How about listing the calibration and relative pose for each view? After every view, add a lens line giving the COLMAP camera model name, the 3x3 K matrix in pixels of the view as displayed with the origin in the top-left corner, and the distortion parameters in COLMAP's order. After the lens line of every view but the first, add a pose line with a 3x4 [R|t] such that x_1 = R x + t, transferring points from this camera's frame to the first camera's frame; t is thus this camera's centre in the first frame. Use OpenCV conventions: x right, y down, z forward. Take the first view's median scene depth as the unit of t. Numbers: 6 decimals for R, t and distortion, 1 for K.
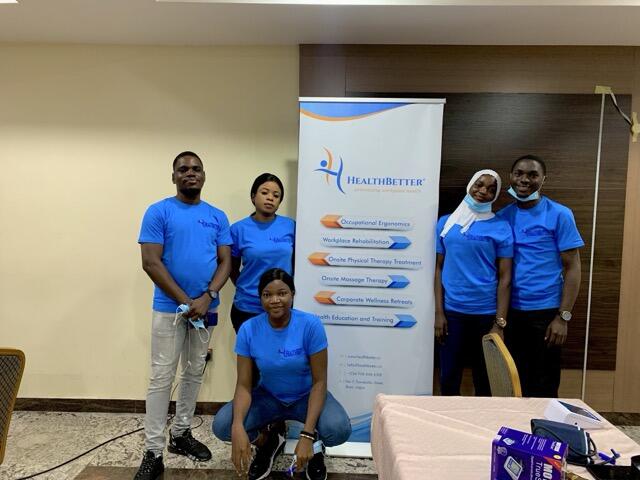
lens RADIAL K [[486.2, 0, 320.0], [0, 486.2, 240.0], [0, 0, 1]] dist [0.069469, -0.090175]
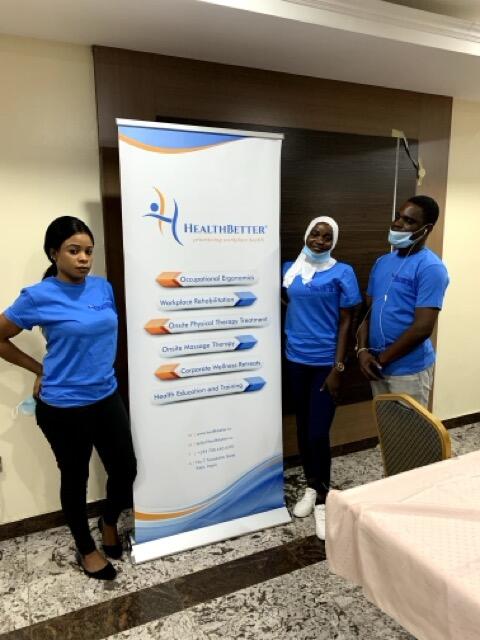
lens RADIAL K [[486.2, 0, 240.0], [0, 486.2, 320.0], [0, 0, 1]] dist [0.069469, -0.090175]
pose [[0.895394, -0.099543, 0.434006, -0.231891], [0.053667, 0.991712, 0.116737, -0.060210], [-0.442029, -0.081234, 0.893315, 0.209089]]
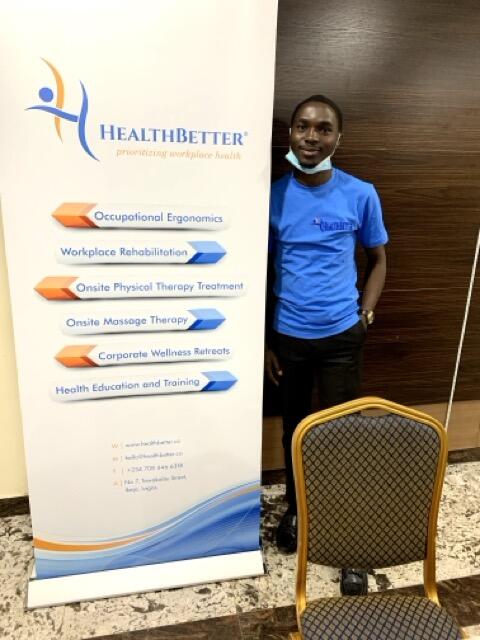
lens RADIAL K [[482.5, 0, 240.0], [0, 482.5, 320.0], [0, 0, 1]] dist [0.044598, -0.077596]
pose [[0.975104, -0.066615, 0.211507, 0.078395], [0.012828, 0.969159, 0.246101, -0.055636], [-0.221378, -0.237261, 0.945886, 0.443781]]
